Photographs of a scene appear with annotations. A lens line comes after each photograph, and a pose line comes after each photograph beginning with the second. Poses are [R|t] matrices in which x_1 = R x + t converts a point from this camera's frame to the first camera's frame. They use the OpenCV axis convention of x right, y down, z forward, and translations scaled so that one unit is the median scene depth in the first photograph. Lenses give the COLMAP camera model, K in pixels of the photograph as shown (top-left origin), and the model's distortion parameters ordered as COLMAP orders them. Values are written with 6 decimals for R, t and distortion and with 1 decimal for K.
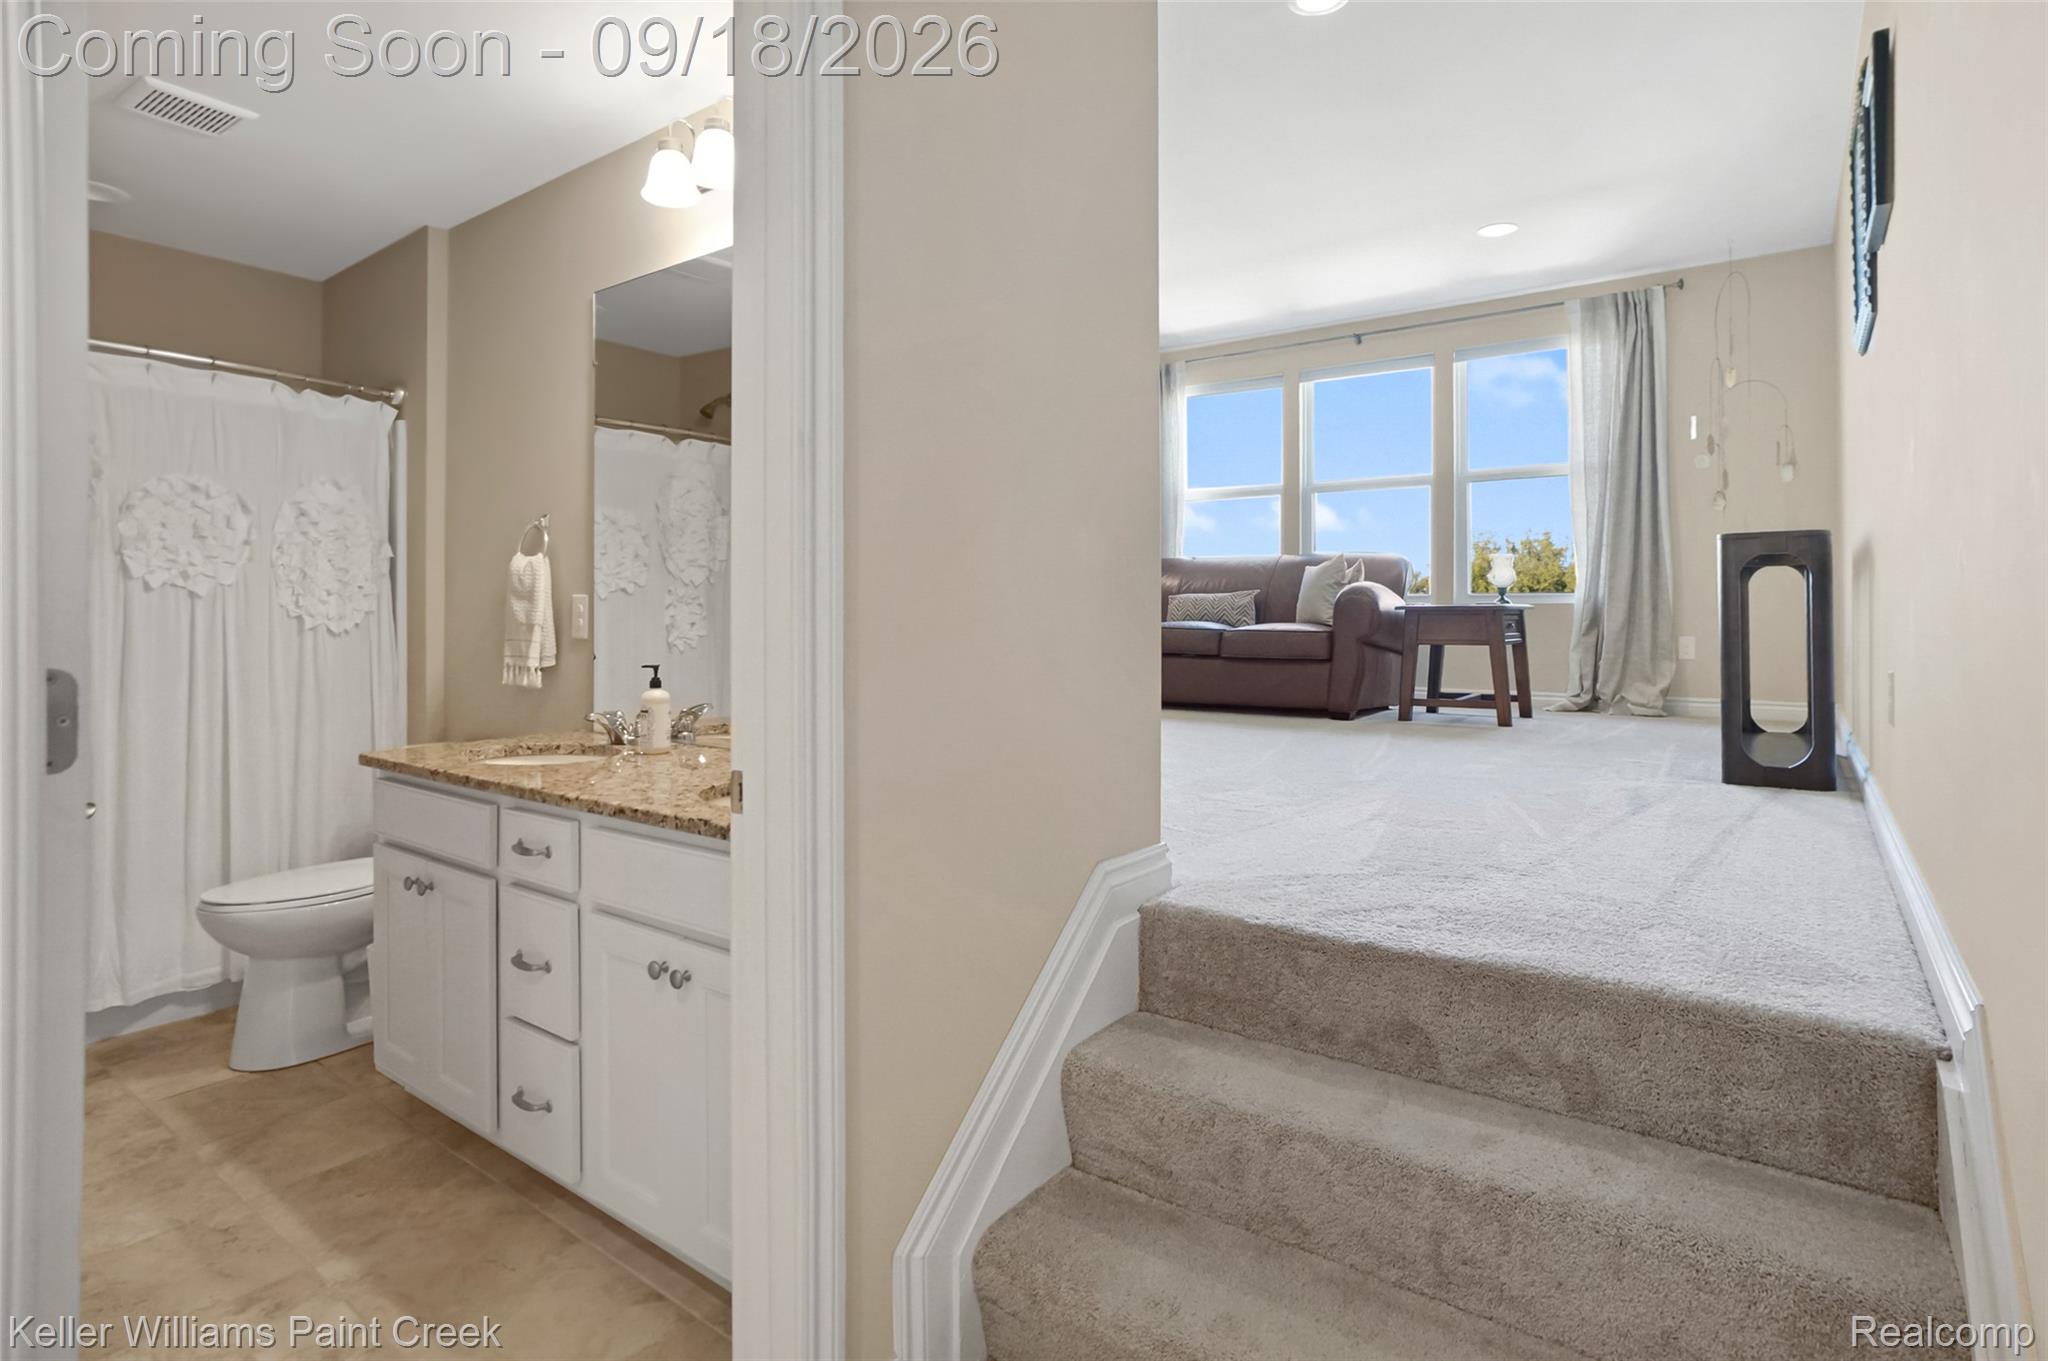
lens RADIAL K [[1030.5, 0, 1015.8], [0, 1030.5, 602.1], [0, 0, 1]] dist [-0.036202, 0.025064]
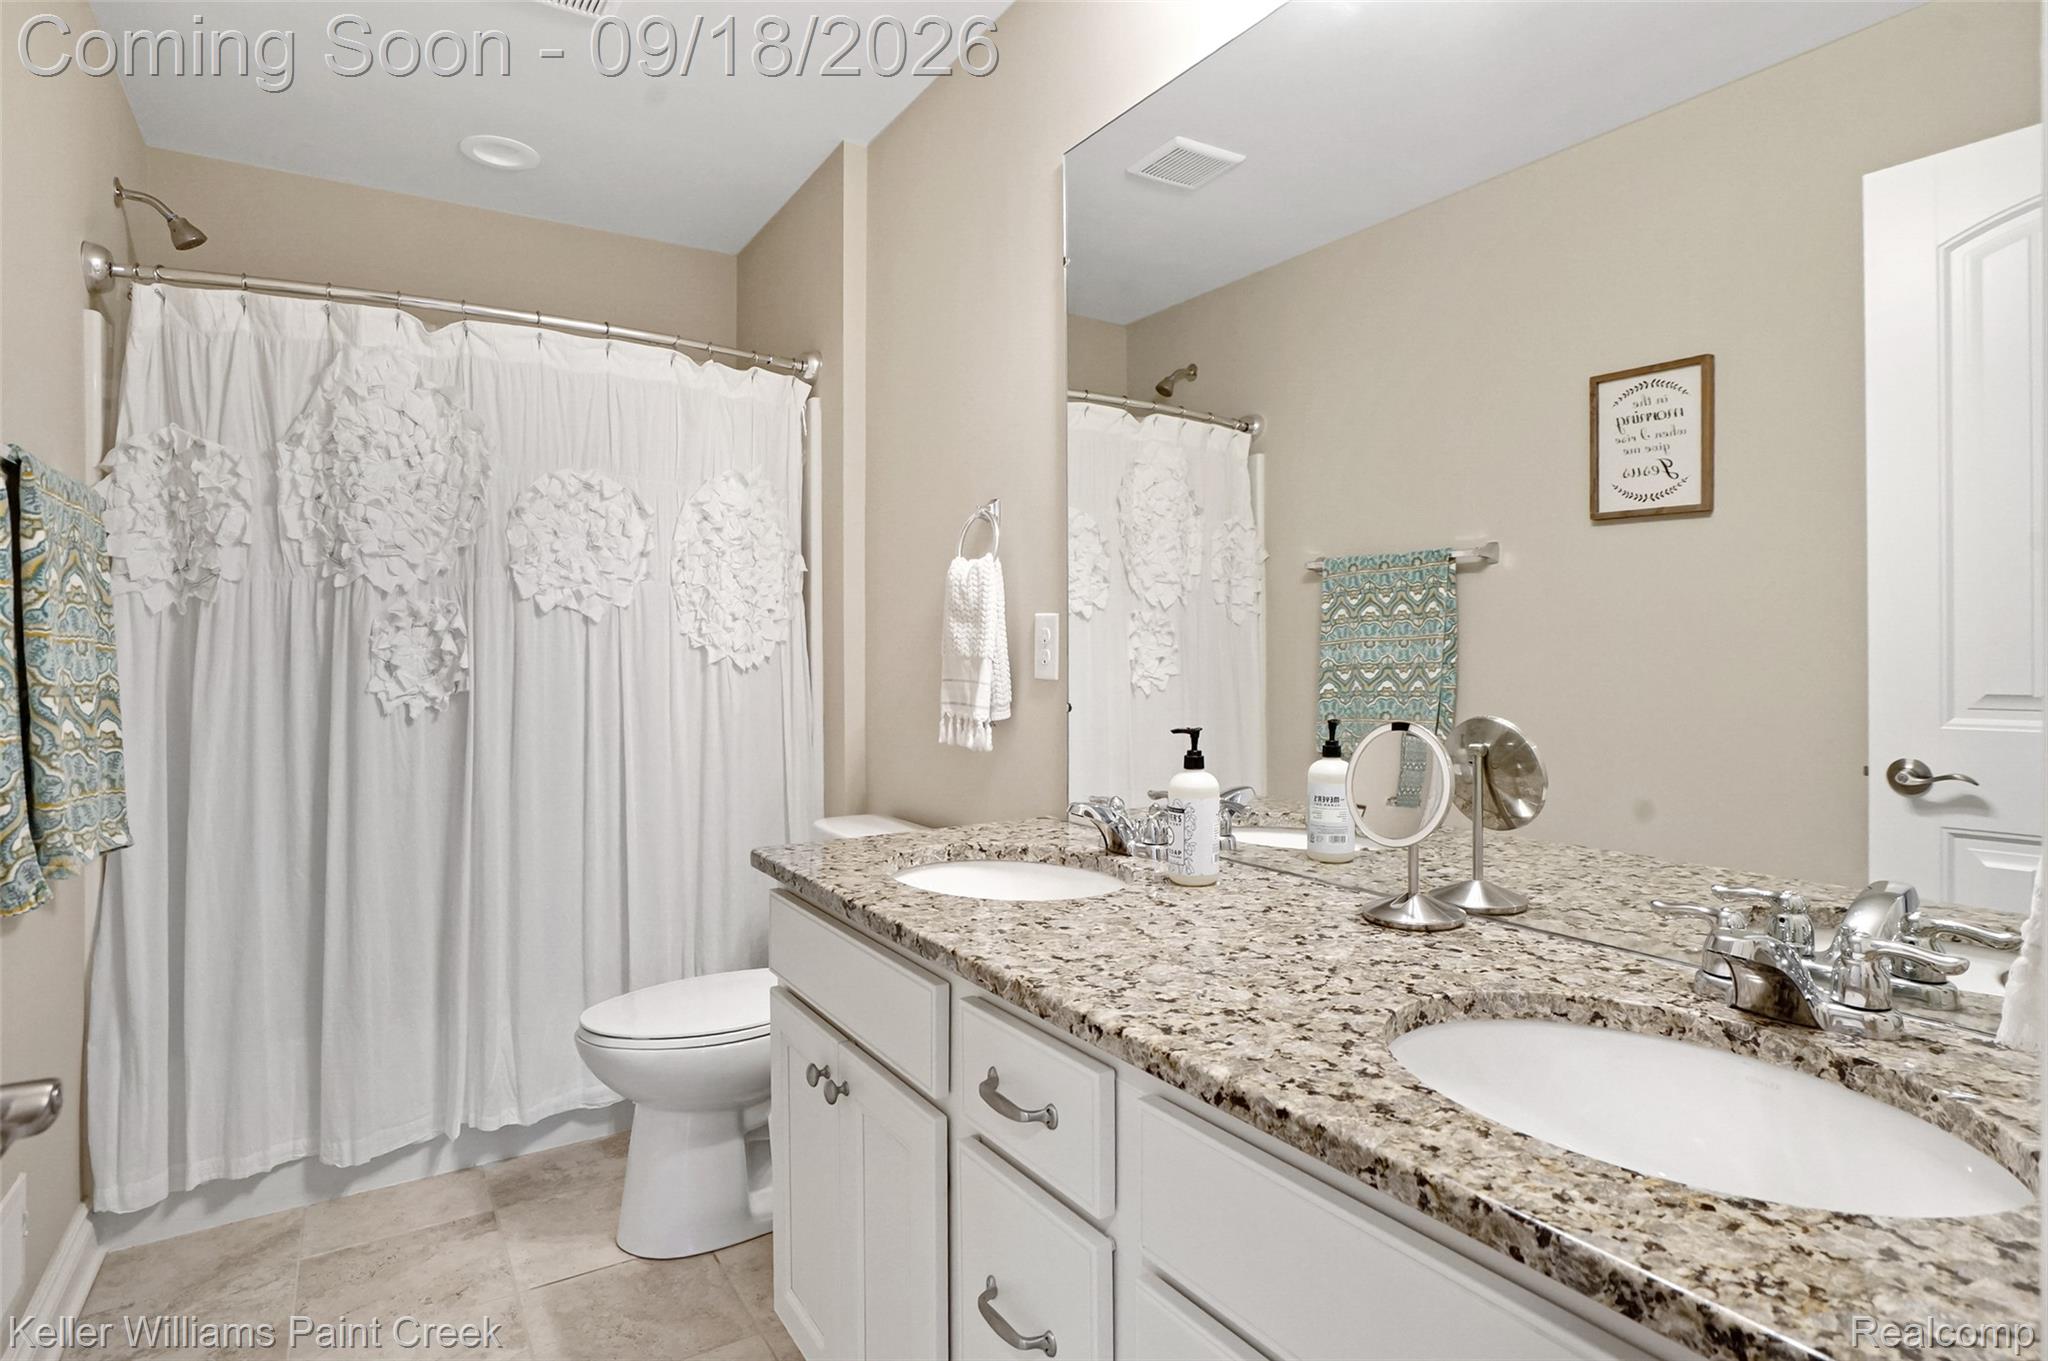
lens RADIAL K [[1078.4, 0, 1033.4], [0, 1078.4, 651.5], [0, 0, 1]] dist [-0.052788, 0.036312]
pose [[0.936440, 0.000716, -0.350827, -0.188455], [0.003597, 0.999926, 0.011643, 0.009341], [0.350809, -0.012164, 0.936368, 0.342734]]
